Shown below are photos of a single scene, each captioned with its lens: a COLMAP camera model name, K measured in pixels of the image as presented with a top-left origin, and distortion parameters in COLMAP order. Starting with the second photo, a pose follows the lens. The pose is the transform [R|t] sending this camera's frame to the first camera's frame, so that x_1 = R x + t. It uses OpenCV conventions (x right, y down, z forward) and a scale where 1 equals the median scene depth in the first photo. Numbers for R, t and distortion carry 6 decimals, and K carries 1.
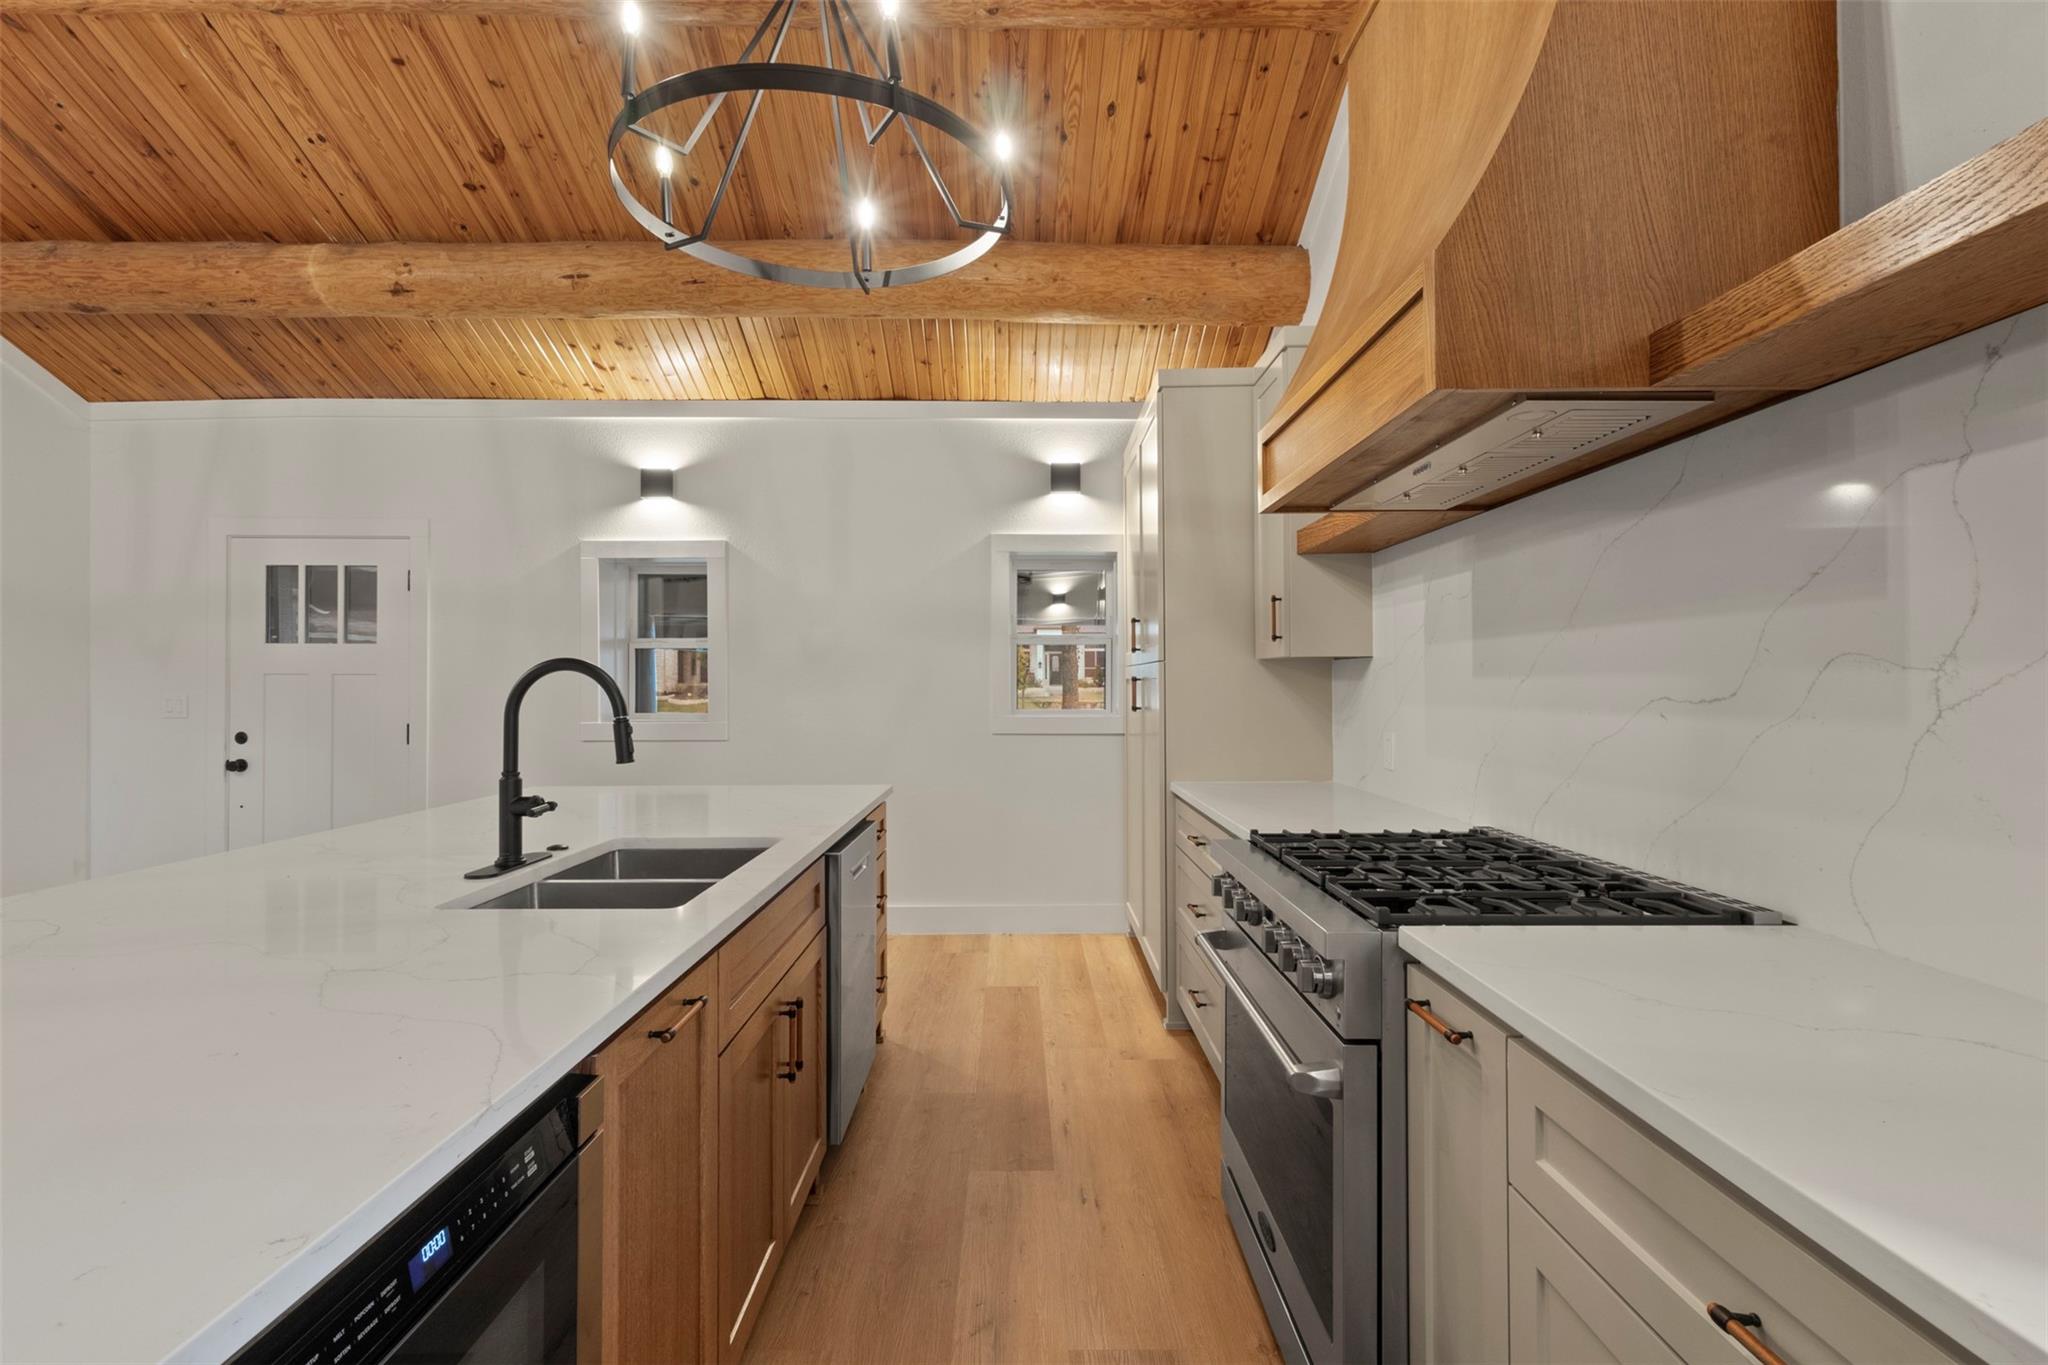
lens RADIAL K [[947.8, 0, 1017.7], [0, 947.8, 691.0], [0, 0, 1]] dist [0.000051, 0.001710]
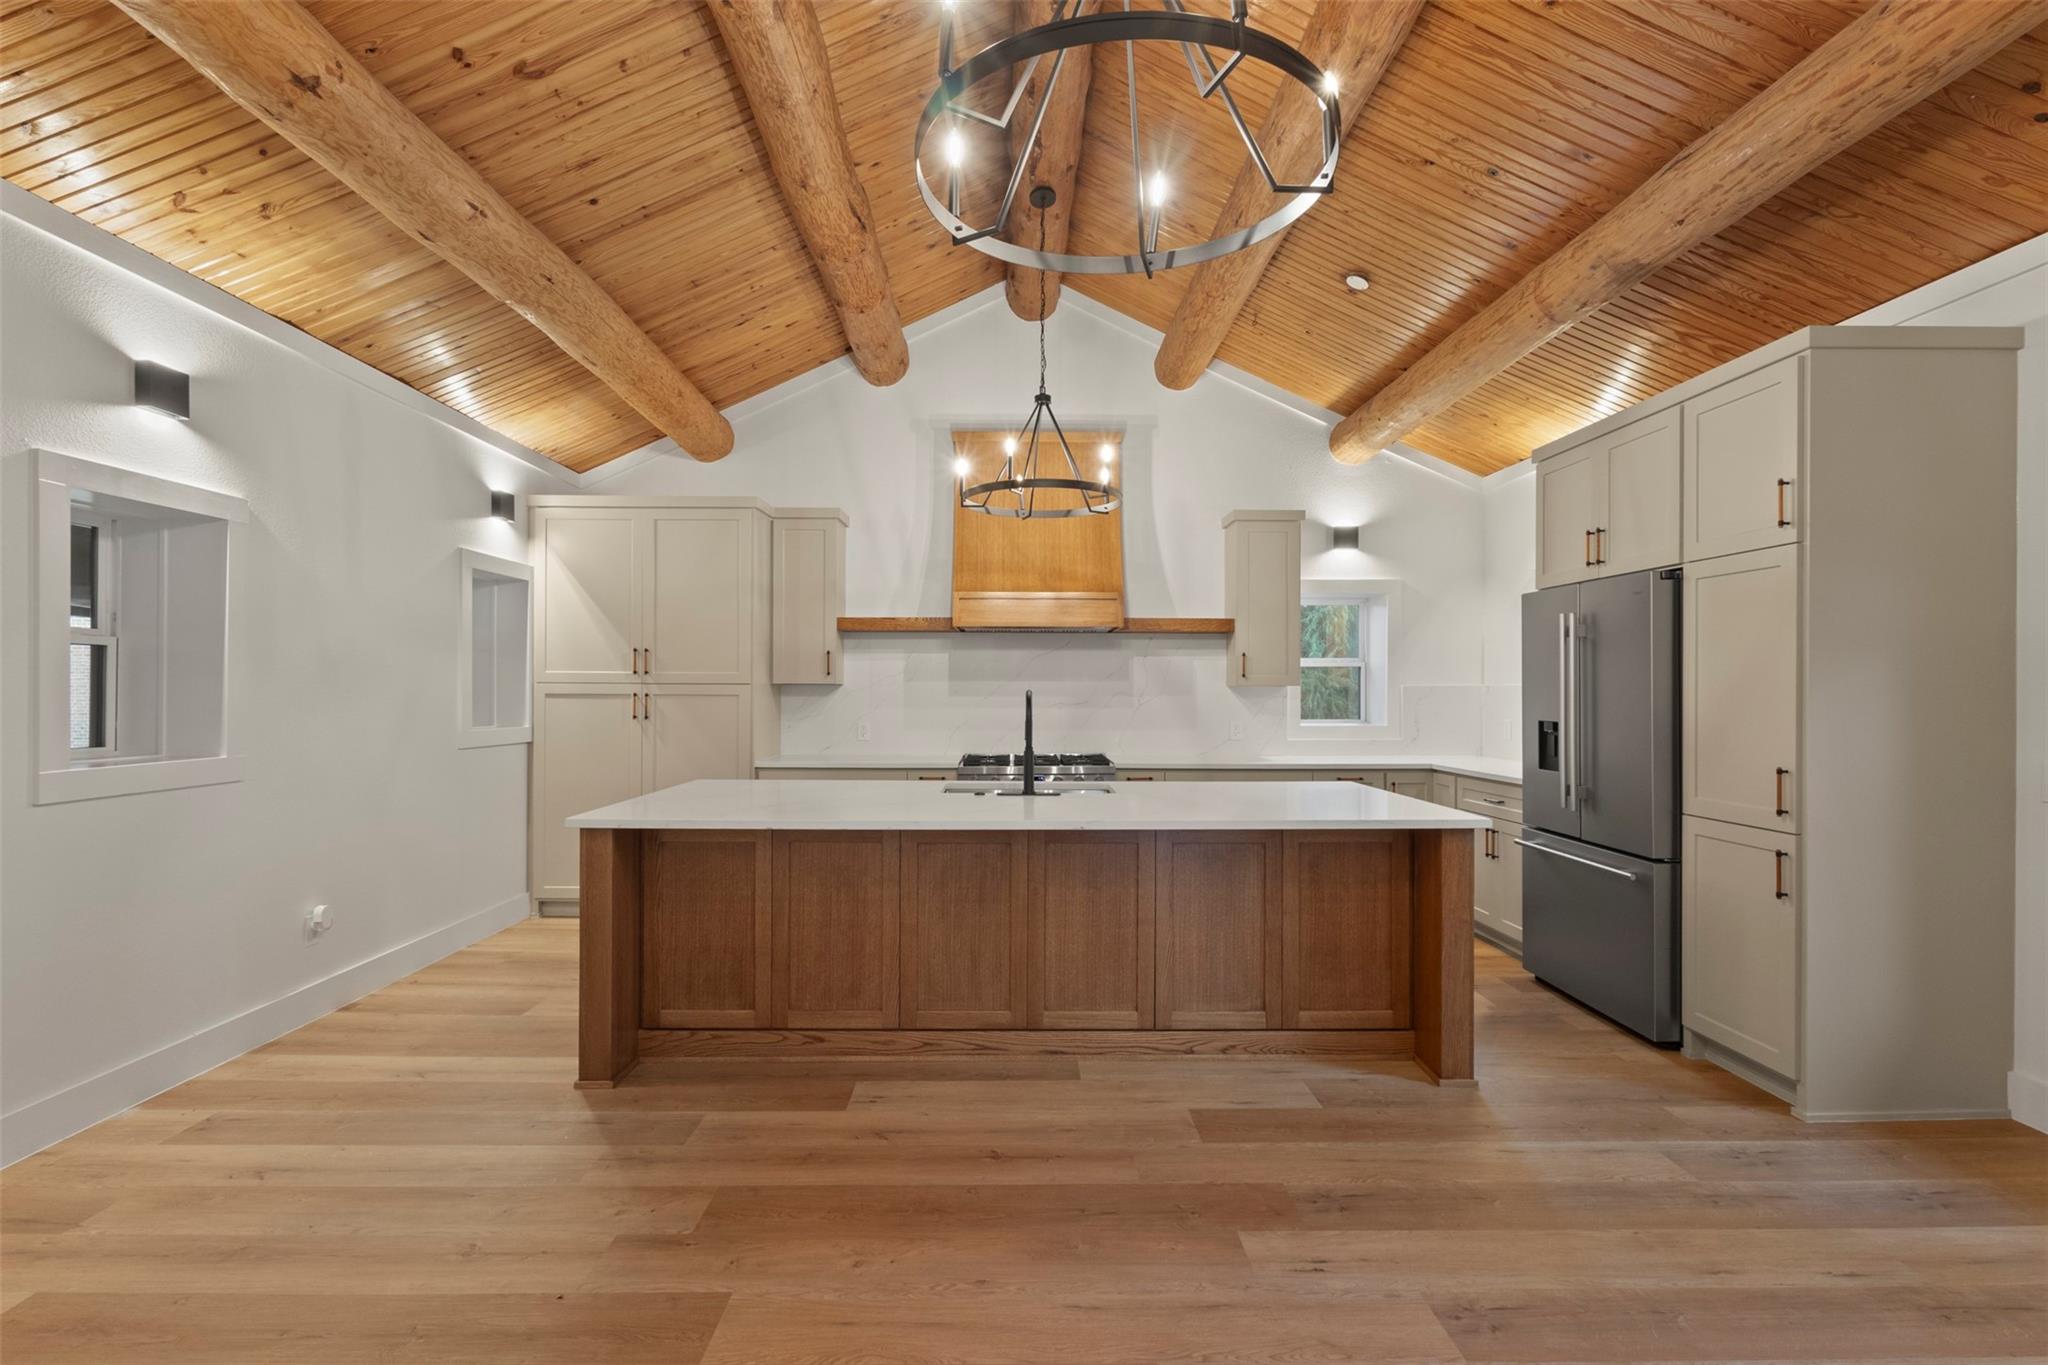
lens RADIAL K [[947.8, 0, 1019.6], [0, 947.8, 689.2], [0, 0, 1]] dist [0.000051, 0.001710]
pose [[-0.005717, 0.002212, 0.999981, -1.037915], [0.001307, 0.999997, -0.002205, -0.013381], [-0.999983, 0.001294, -0.005719, 0.426838]]
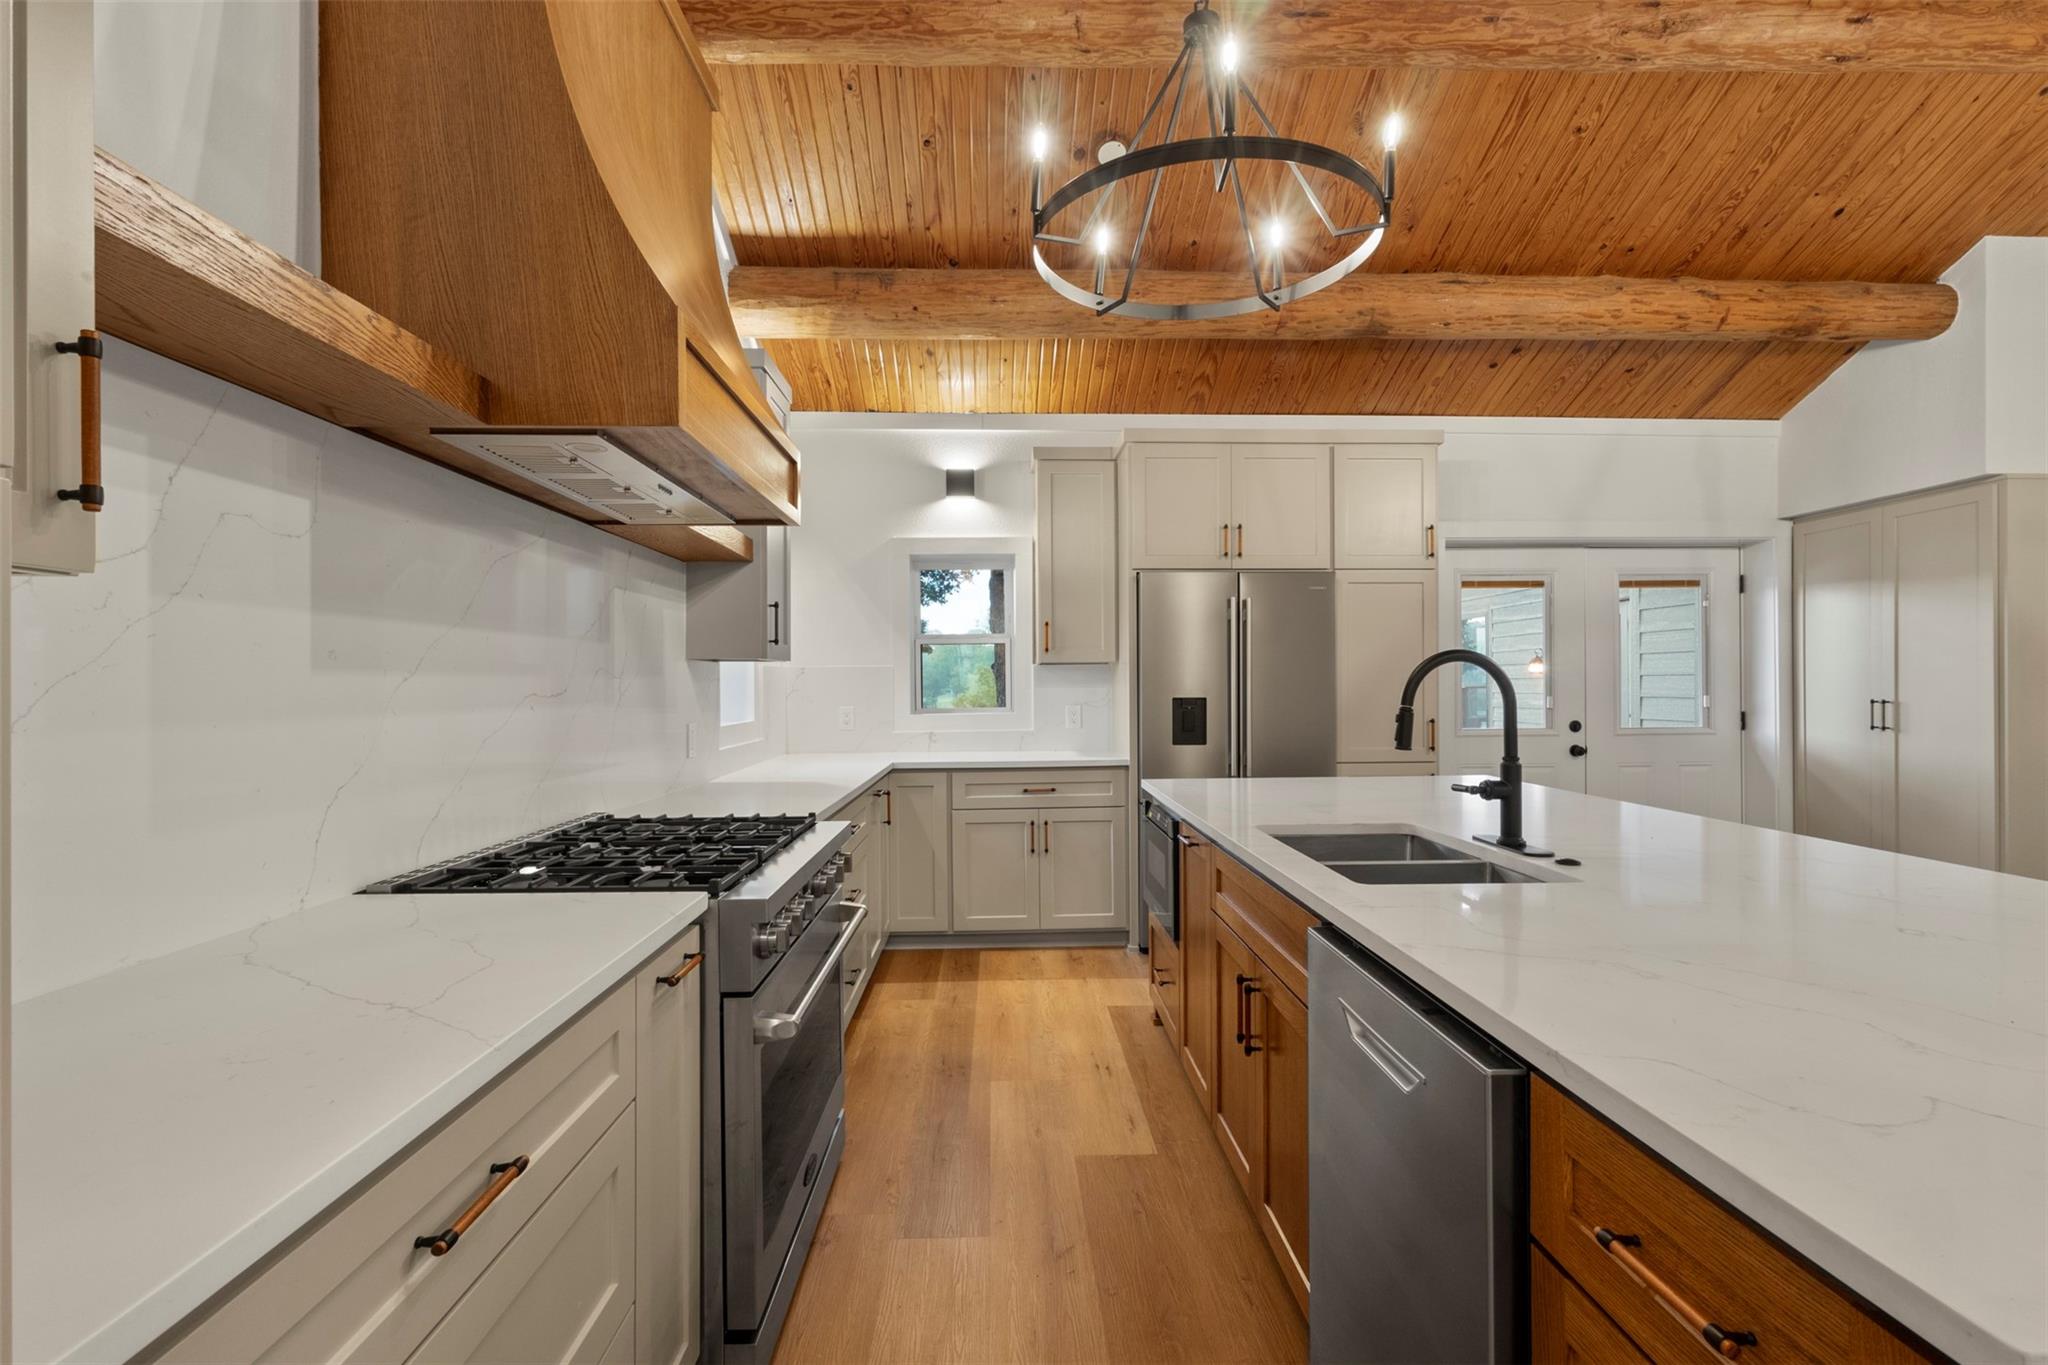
lens RADIAL K [[947.8, 0, 1015.1], [0, 947.8, 695.2], [0, 0, 1]] dist [0.000051, 0.001710]
pose [[-0.999711, 0.008822, -0.022343, 0.016456], [0.008541, 0.999883, 0.012658, -0.001071], [0.022452, 0.012463, -0.999670, 0.845620]]
